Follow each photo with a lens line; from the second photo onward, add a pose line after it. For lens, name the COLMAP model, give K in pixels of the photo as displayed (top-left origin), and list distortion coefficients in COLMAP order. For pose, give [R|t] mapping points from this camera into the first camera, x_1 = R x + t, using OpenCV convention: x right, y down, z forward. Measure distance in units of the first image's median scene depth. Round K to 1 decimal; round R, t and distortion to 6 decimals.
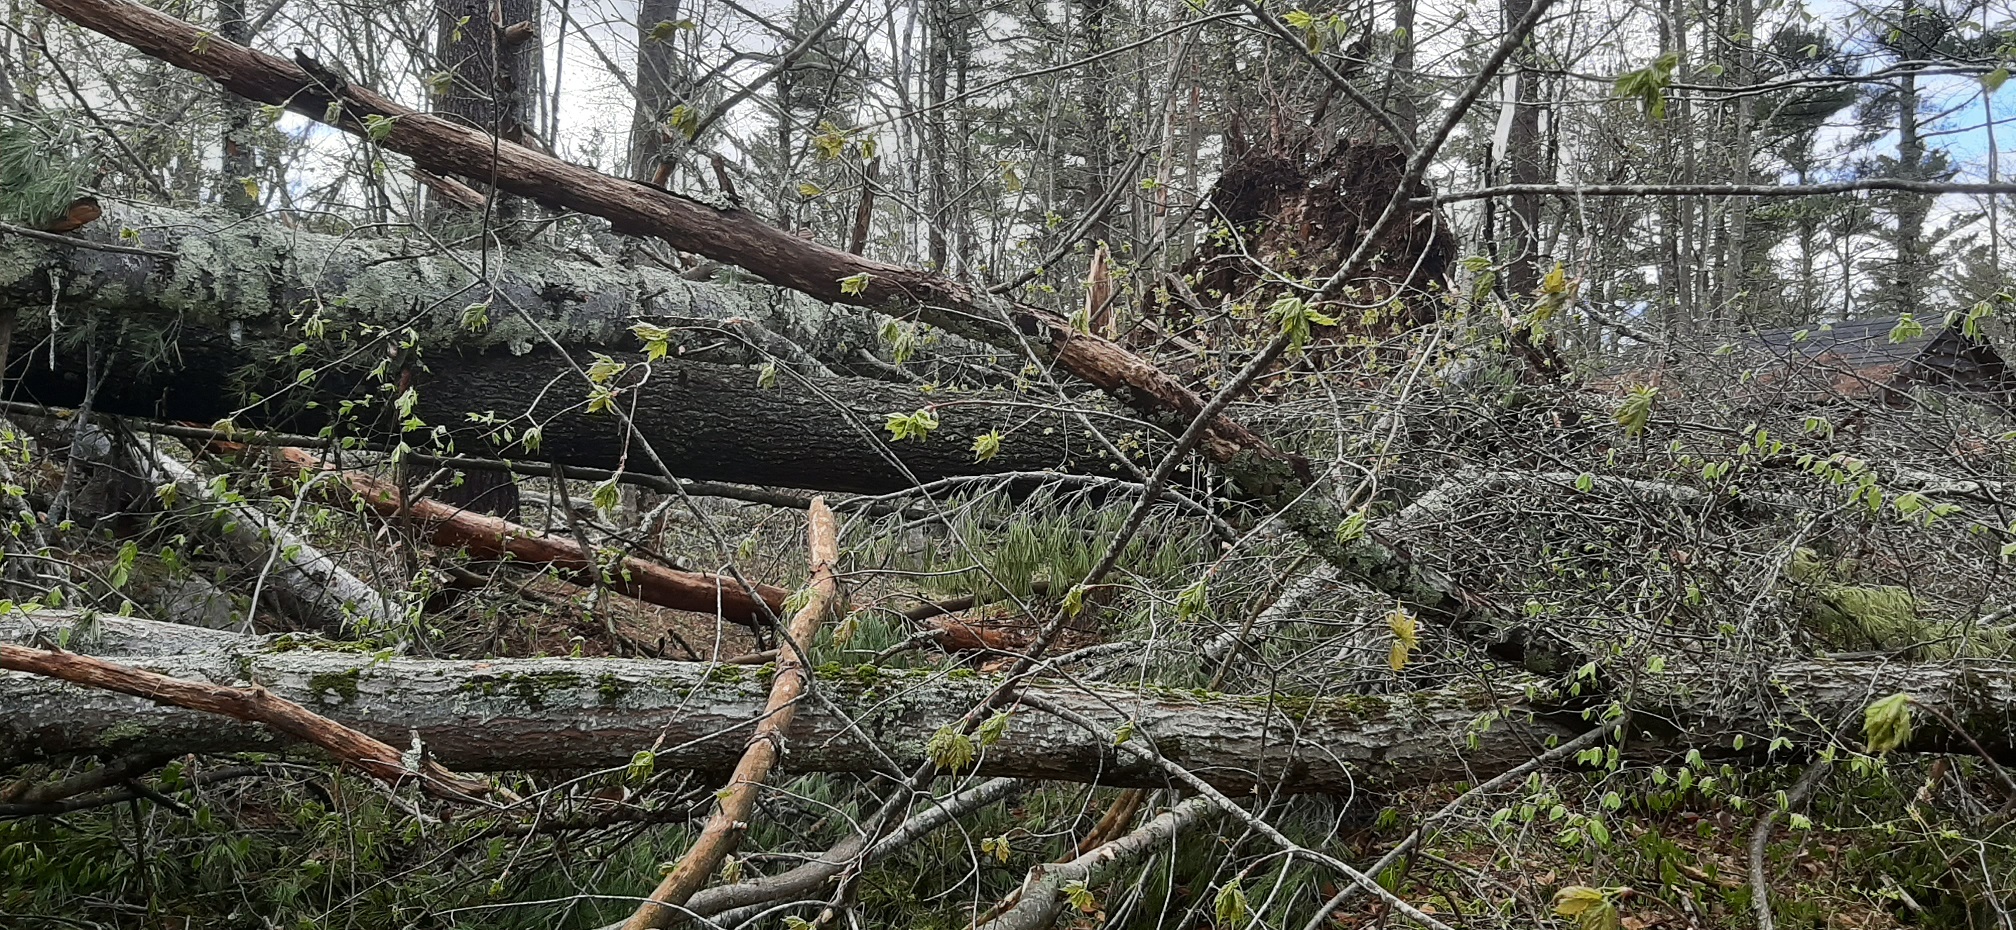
lens RADIAL K [[1561.6, 0, 1017.1], [0, 1561.6, 482.4], [0, 0, 1]] dist [0.090891, -0.191188]
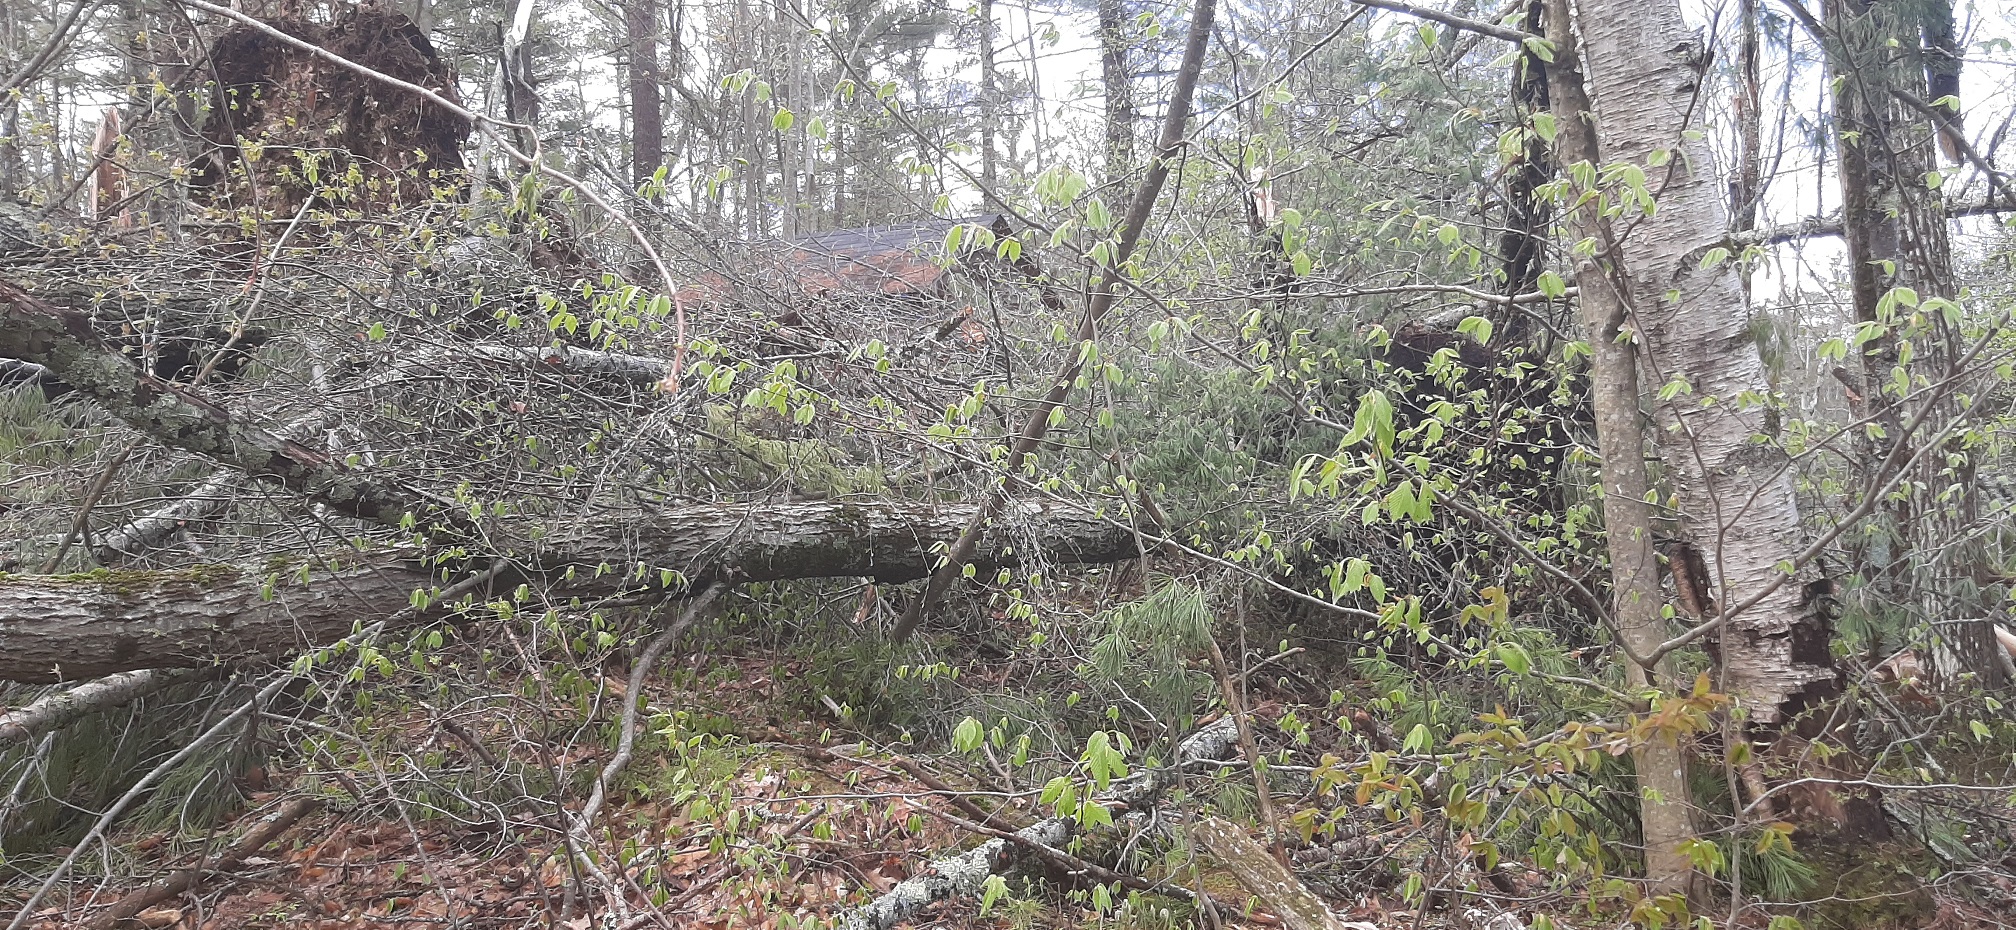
lens RADIAL K [[1561.6, 0, 1017.1], [0, 1561.6, 482.4], [0, 0, 1]] dist [0.090891, -0.191188]
pose [[0.873302, -0.057956, 0.483720, 0.189286], [0.027438, 0.997174, 0.069938, 0.031183], [-0.486406, -0.047805, 0.872424, -0.089012]]
